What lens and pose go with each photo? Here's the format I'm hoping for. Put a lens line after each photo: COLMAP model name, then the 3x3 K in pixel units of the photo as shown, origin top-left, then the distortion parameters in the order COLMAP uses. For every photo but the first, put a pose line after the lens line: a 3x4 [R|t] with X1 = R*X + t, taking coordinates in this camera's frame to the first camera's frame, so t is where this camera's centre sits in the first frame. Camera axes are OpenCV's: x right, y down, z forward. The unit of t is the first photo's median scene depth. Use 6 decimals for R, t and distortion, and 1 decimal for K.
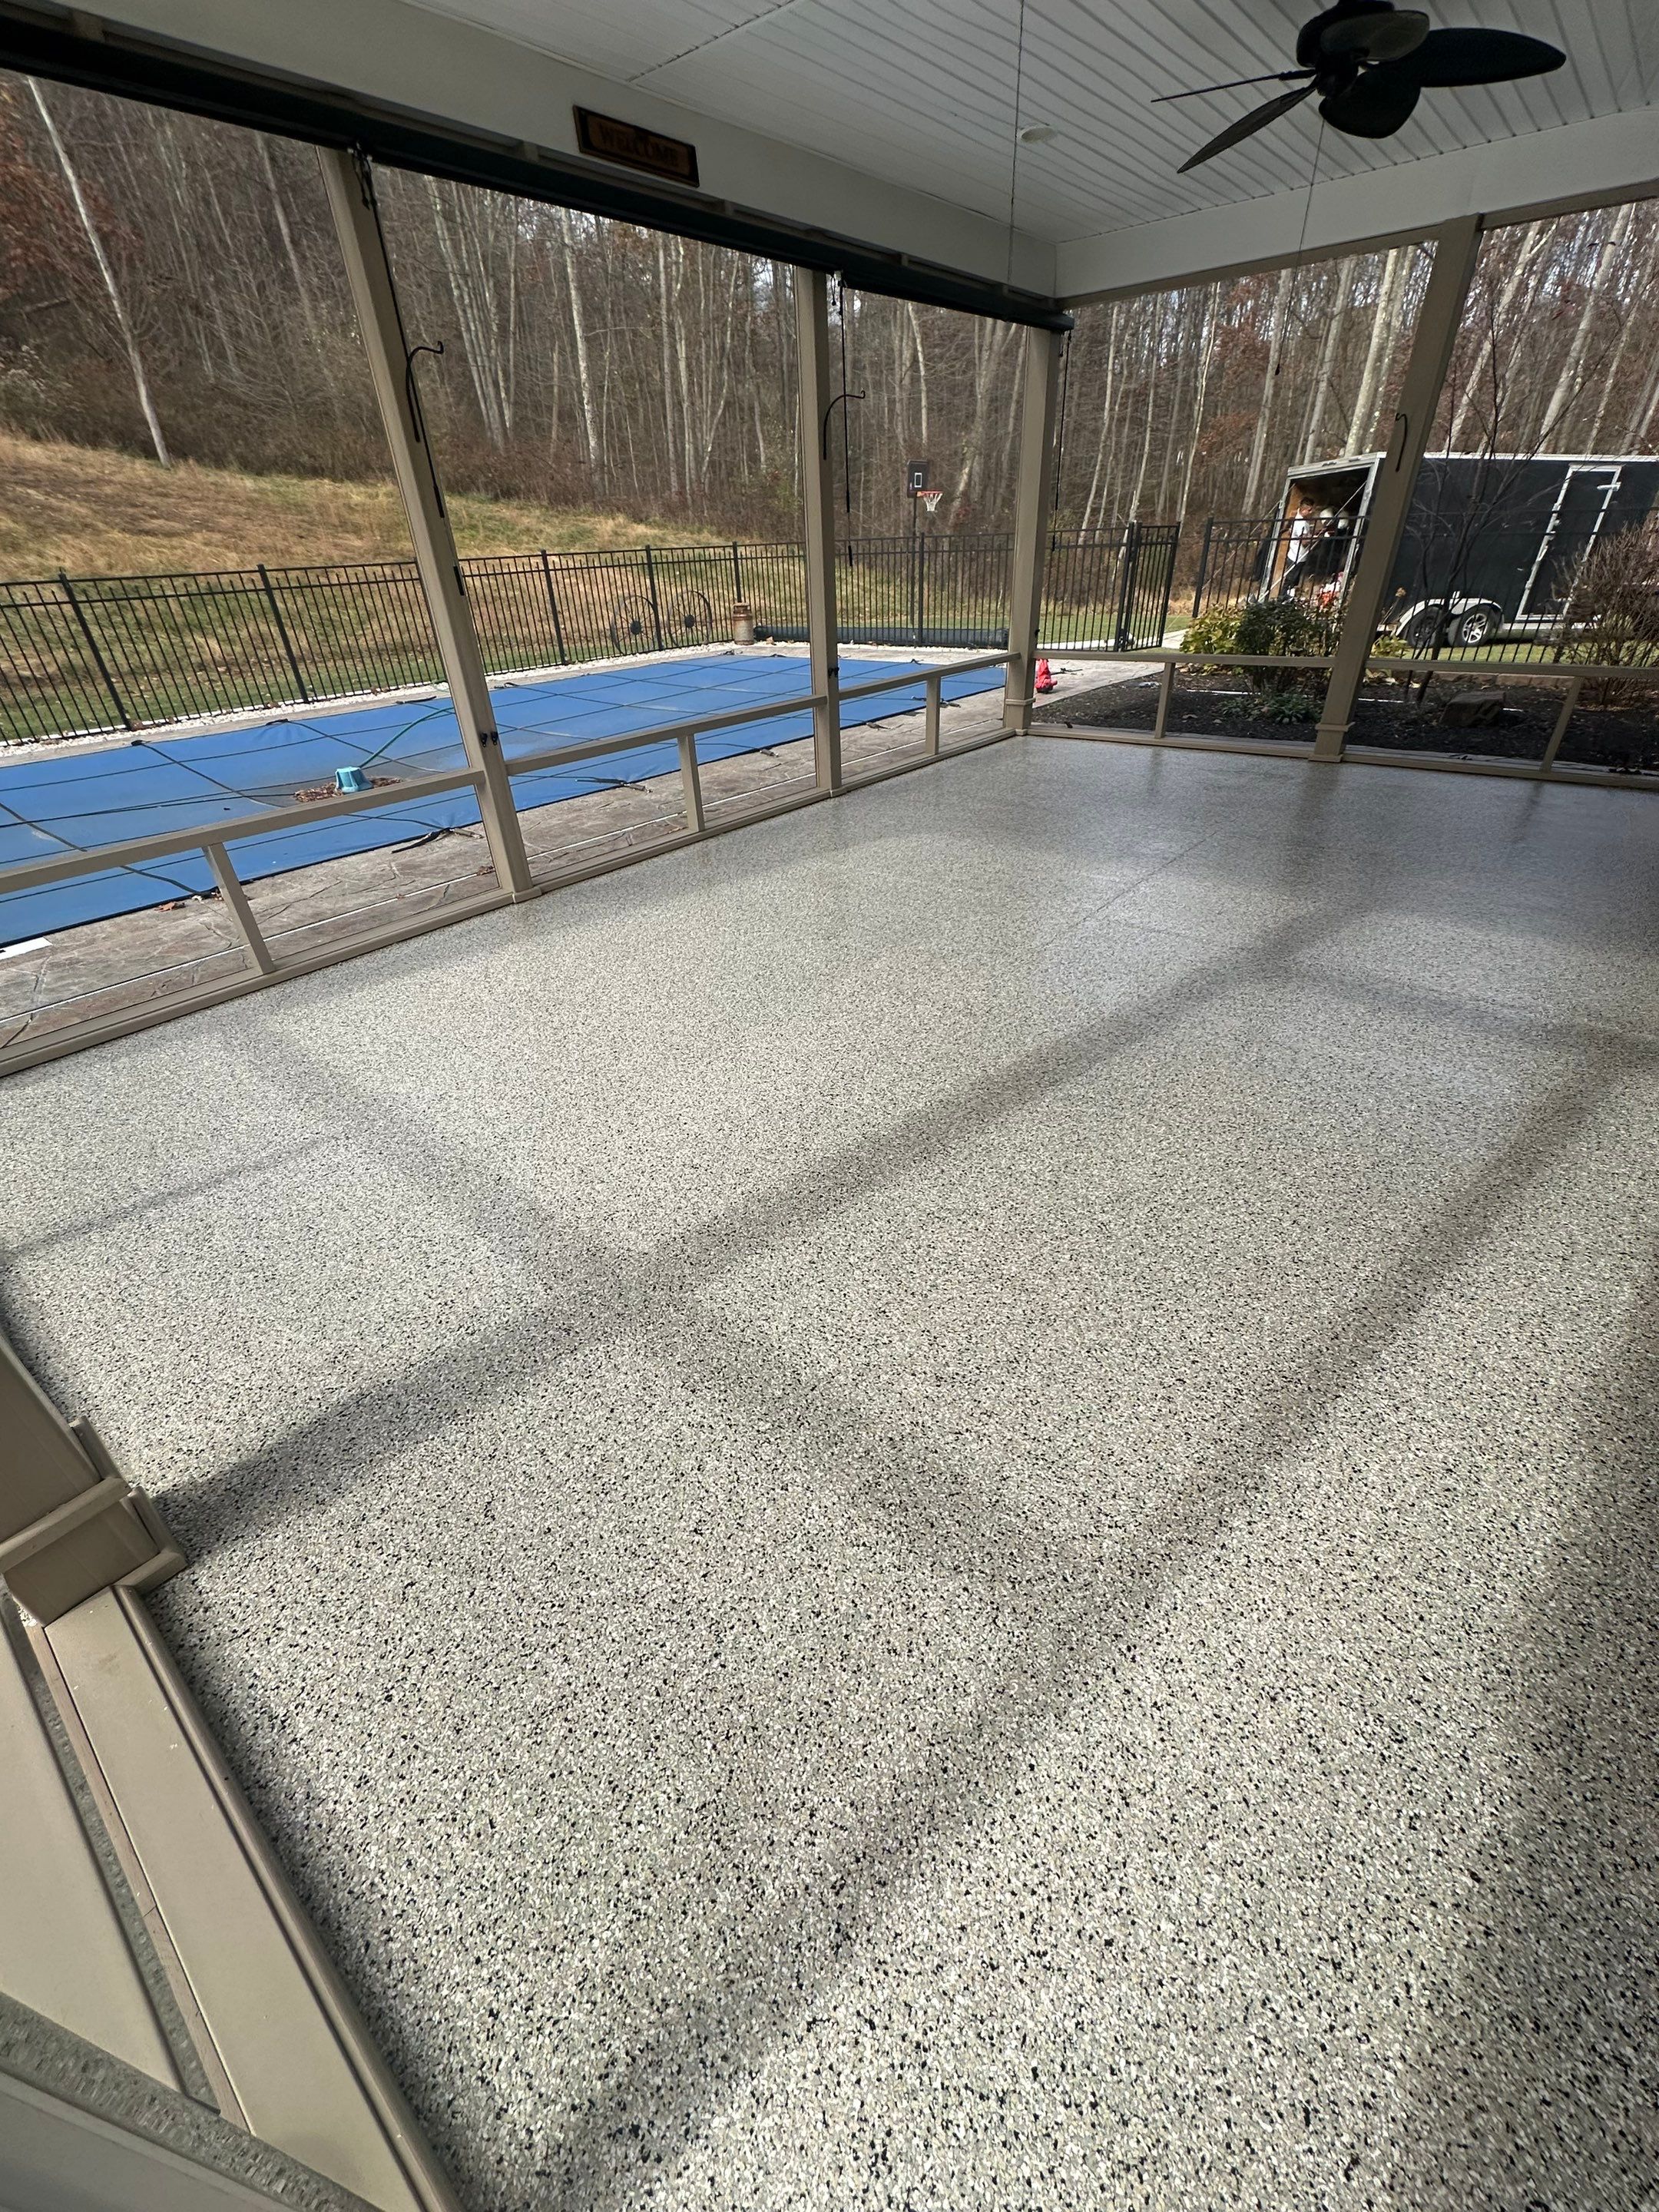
lens RADIAL K [[879.7, 0, 830.0], [0, 879.7, 1102.5], [0, 0, 1]] dist [-0.001407, 0.000375]
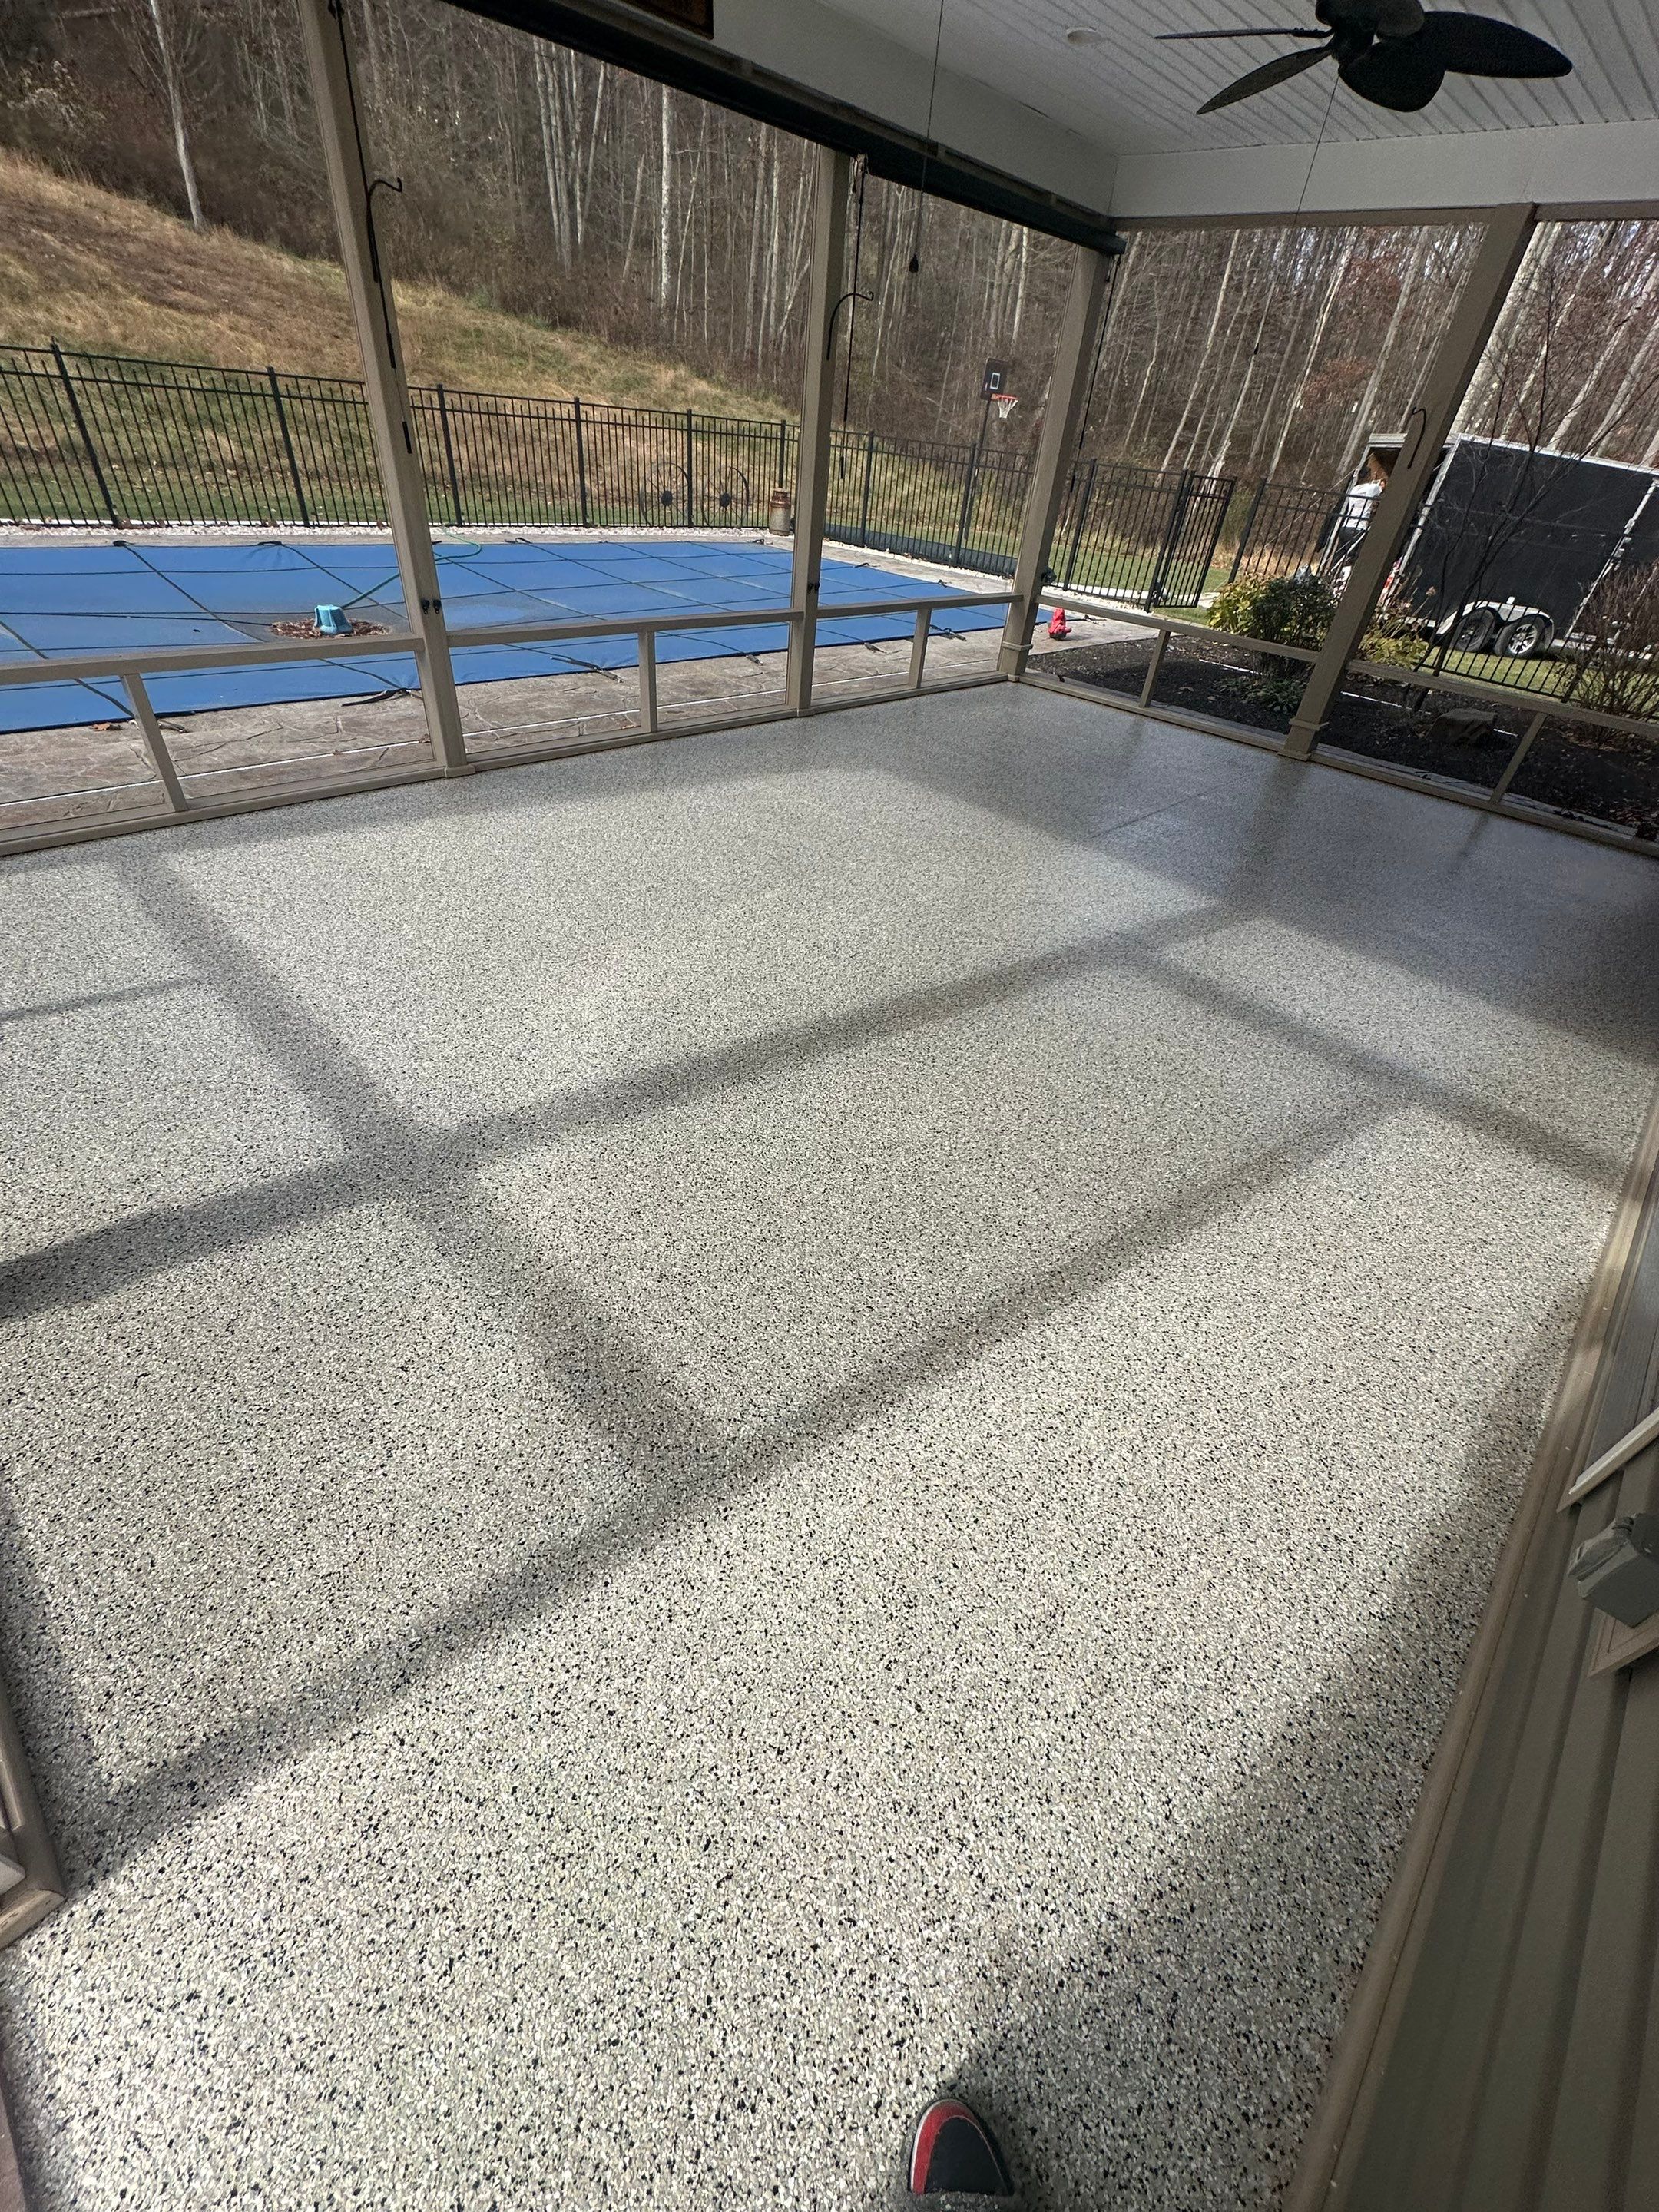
lens RADIAL K [[879.7, 0, 830.7], [0, 879.7, 1102.8], [0, 0, 1]] dist [-0.001407, 0.000375]
pose [[0.988520, 0.149923, 0.018739, 0.146153], [-0.151005, 0.984489, 0.089323, -0.019600], [-0.005057, -0.091127, 0.995826, -0.054054]]
